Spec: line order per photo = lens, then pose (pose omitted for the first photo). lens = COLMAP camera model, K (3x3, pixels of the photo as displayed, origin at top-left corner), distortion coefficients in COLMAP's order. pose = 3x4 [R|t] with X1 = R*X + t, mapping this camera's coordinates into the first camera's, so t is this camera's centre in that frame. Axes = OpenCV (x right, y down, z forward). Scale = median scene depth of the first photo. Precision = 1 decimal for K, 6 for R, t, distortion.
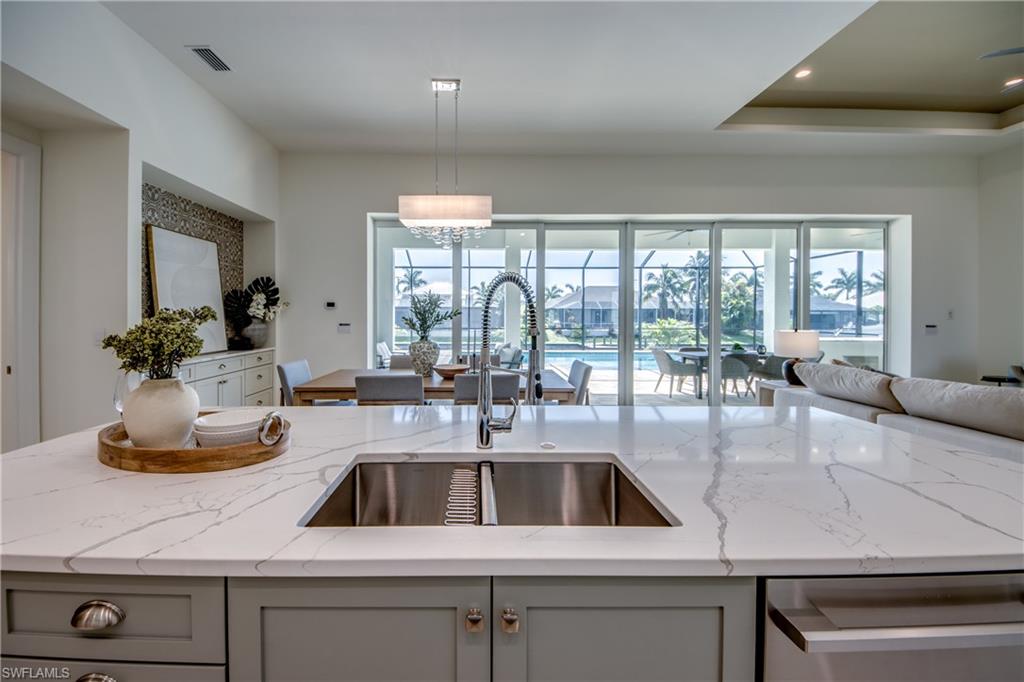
lens RADIAL K [[393.8, 0, 479.7], [0, 393.8, 308.6], [0, 0, 1]] dist [0.042934, -0.022915]
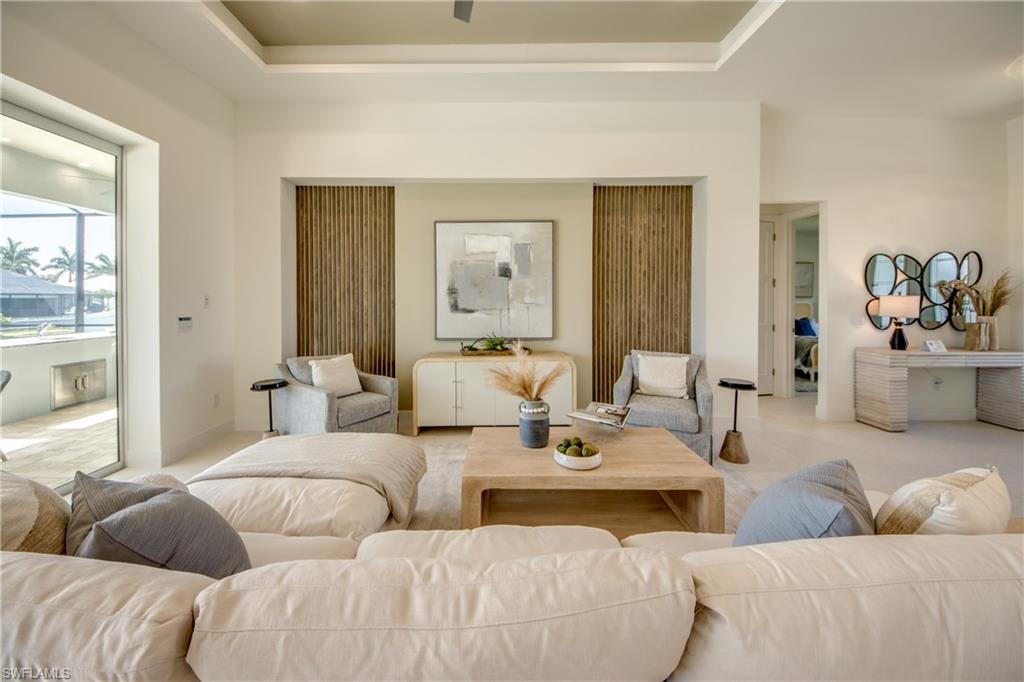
lens RADIAL K [[399.4, 0, 502.3], [0, 399.4, 305.8], [0, 0, 1]] dist [0.031316, -0.022451]
pose [[0.008591, -0.015158, 0.999848, 0.465492], [-0.016397, 0.999749, 0.015297, 0.003656], [-0.999829, -0.016525, 0.008340, 0.474751]]
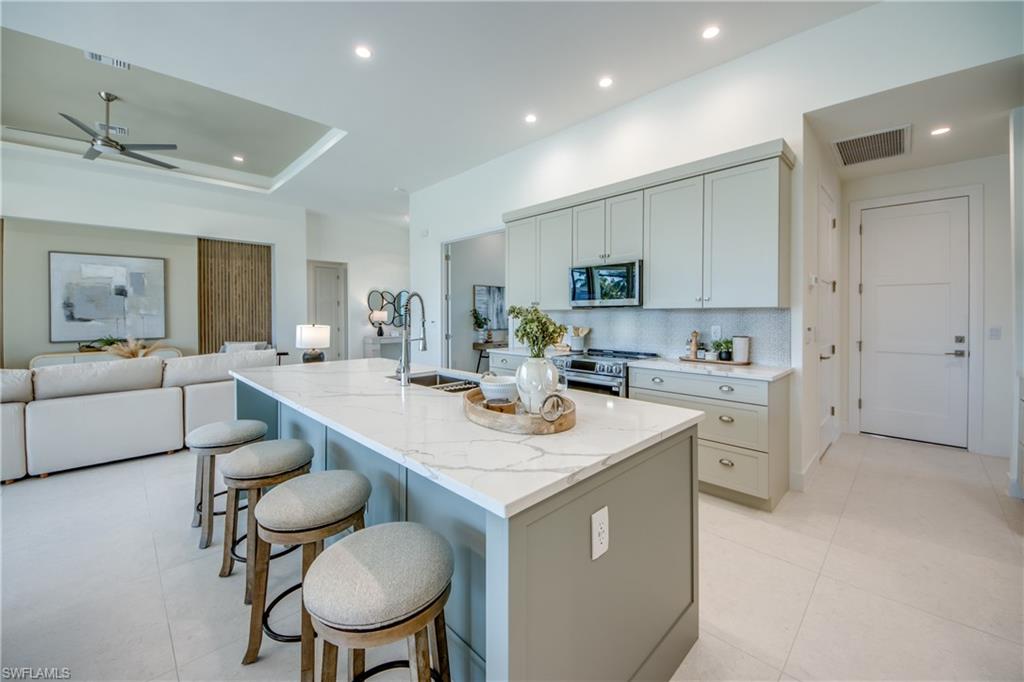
lens RADIAL K [[401.0, 0, 516.5], [0, 401.0, 320.2], [0, 0, 1]] dist [0.029831, -0.023036]
pose [[-0.698297, -0.012000, 0.715707, -0.412844], [-0.013655, 0.999901, 0.003442, 0.008696], [-0.715677, -0.007369, -0.698392, 0.473391]]
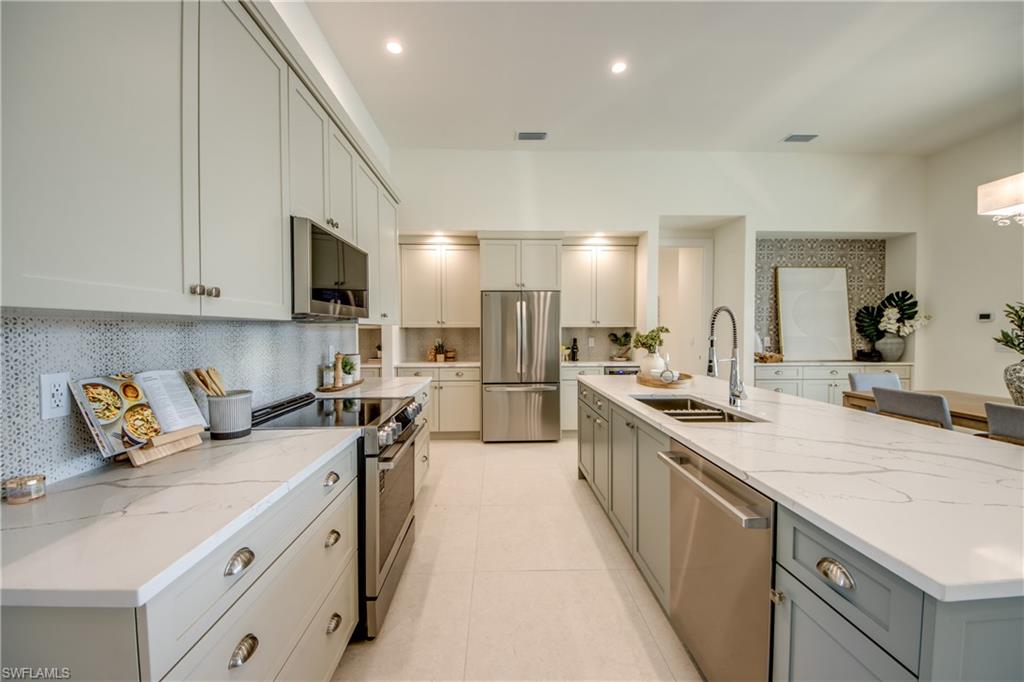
lens RADIAL K [[388.2, 0, 512.0], [0, 388.2, 341.0], [0, 0, 1]] dist [0.028799, -0.022368]
pose [[0.024402, 0.027471, -0.999325, 0.413744], [0.018764, 0.999434, 0.027932, -0.000233], [0.999526, -0.019433, 0.023873, -0.003440]]
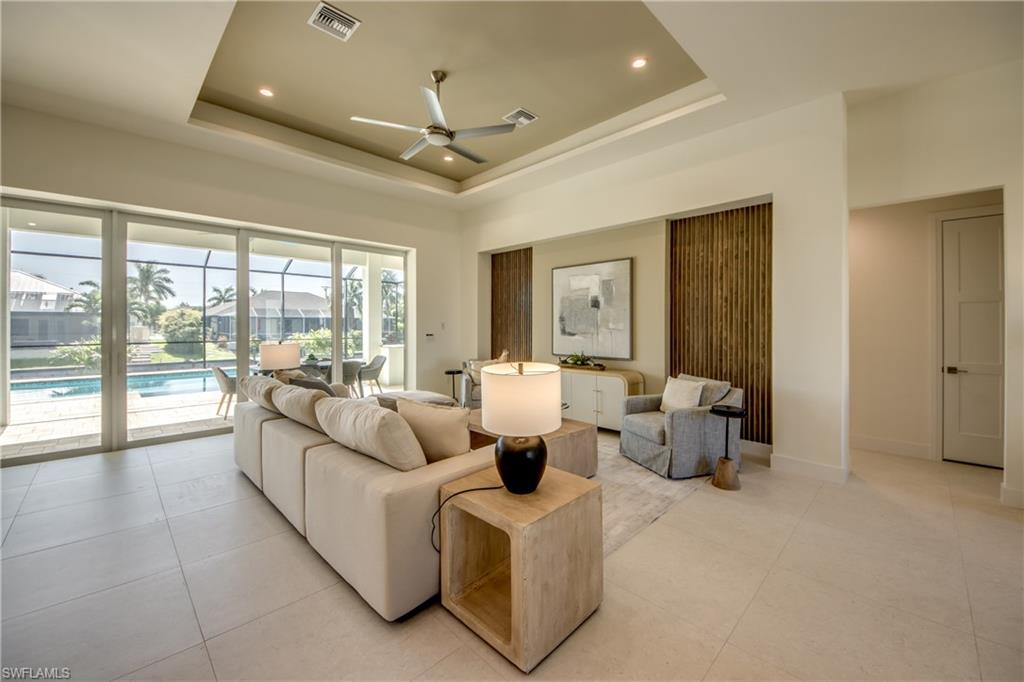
lens RADIAL K [[401.0, 0, 516.5], [0, 401.0, 320.2], [0, 0, 1]] dist [0.029831, -0.023036]
pose [[0.704319, 0.005908, 0.709859, 0.413532], [-0.011367, 0.999931, 0.002956, -0.012479], [-0.709792, -0.010151, 0.704338, -0.146271]]
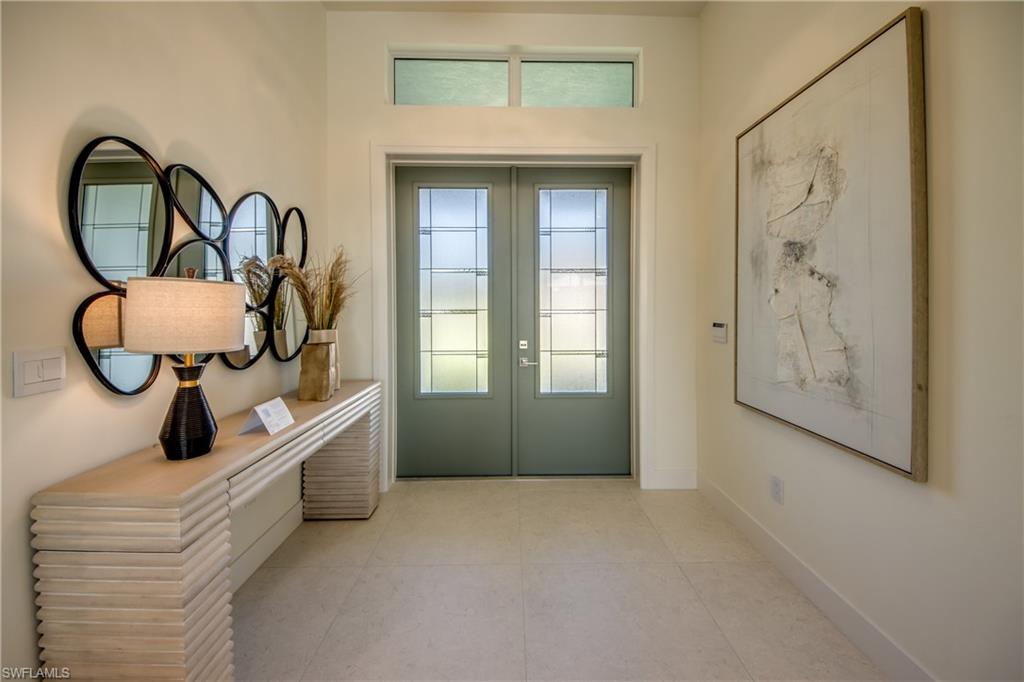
lens RADIAL K [[401.0, 0, 516.5], [0, 401.0, 320.2], [0, 0, 1]] dist [0.029831, -0.023036]
pose [[-0.999928, -0.011404, -0.003608, 1.125922], [-0.011475, 0.999725, 0.020466, -0.002354], [0.003374, 0.020506, -0.999784, -0.102527]]
